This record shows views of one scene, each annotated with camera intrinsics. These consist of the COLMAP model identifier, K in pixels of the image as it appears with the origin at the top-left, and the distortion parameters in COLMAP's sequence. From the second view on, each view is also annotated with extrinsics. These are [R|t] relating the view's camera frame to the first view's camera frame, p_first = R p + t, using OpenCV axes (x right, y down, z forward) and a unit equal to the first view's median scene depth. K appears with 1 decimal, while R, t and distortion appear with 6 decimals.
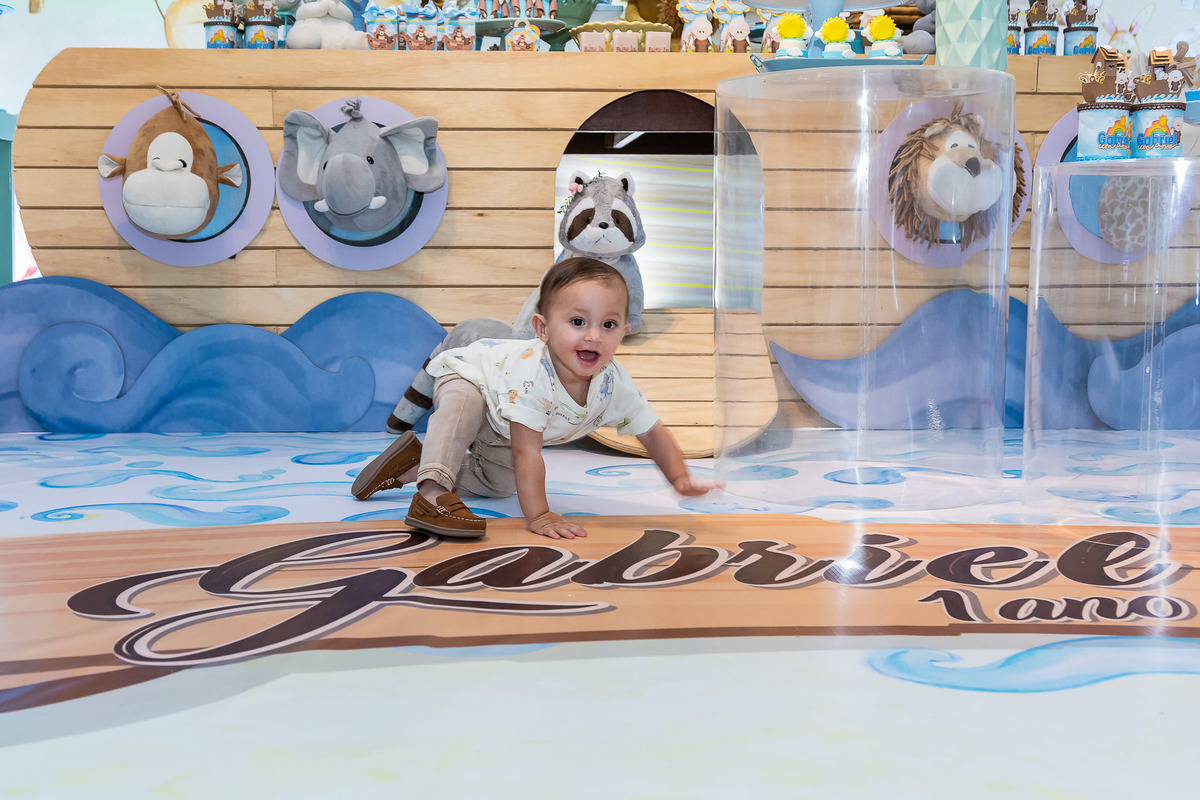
lens RADIAL K [[1415.5, 0, 566.2], [0, 1415.5, 351.5], [0, 0, 1]] dist [-0.012458, 0.000000]
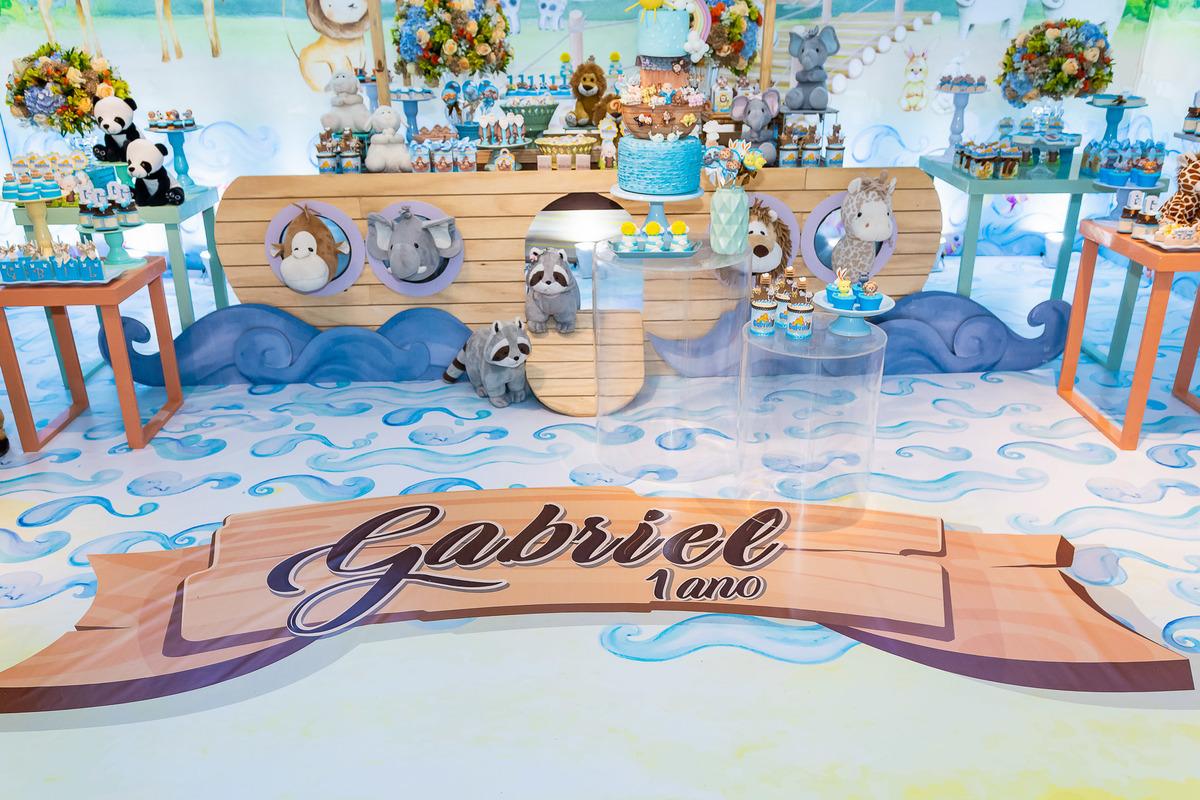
lens RADIAL K [[951.1, 0, 599.0], [0, 951.1, 411.9], [0, 0, 1]] dist [0.000986, 0.005727]
pose [[0.999794, -0.002549, -0.020116, 0.109356], [0.008424, 0.954630, 0.297674, -0.277901], [0.018445, -0.297782, 0.954456, -0.188328]]
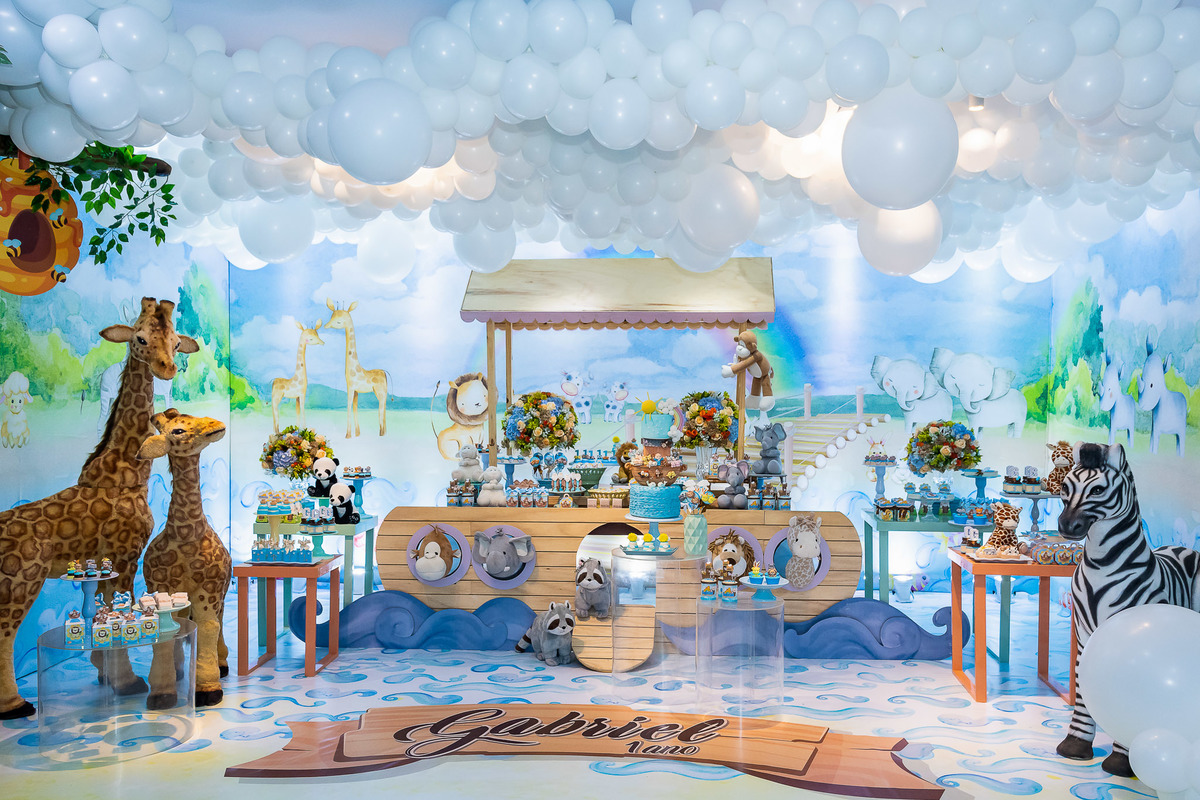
lens RADIAL K [[951.1, 0, 609.7], [0, 951.1, 410.7], [0, 0, 1]] dist [0.000986, 0.005727]
pose [[0.993943, 0.004199, -0.109817, 0.249186], [-0.013827, 0.996107, -0.087066, -0.240458], [0.109024, 0.088057, 0.990131, -0.769245]]
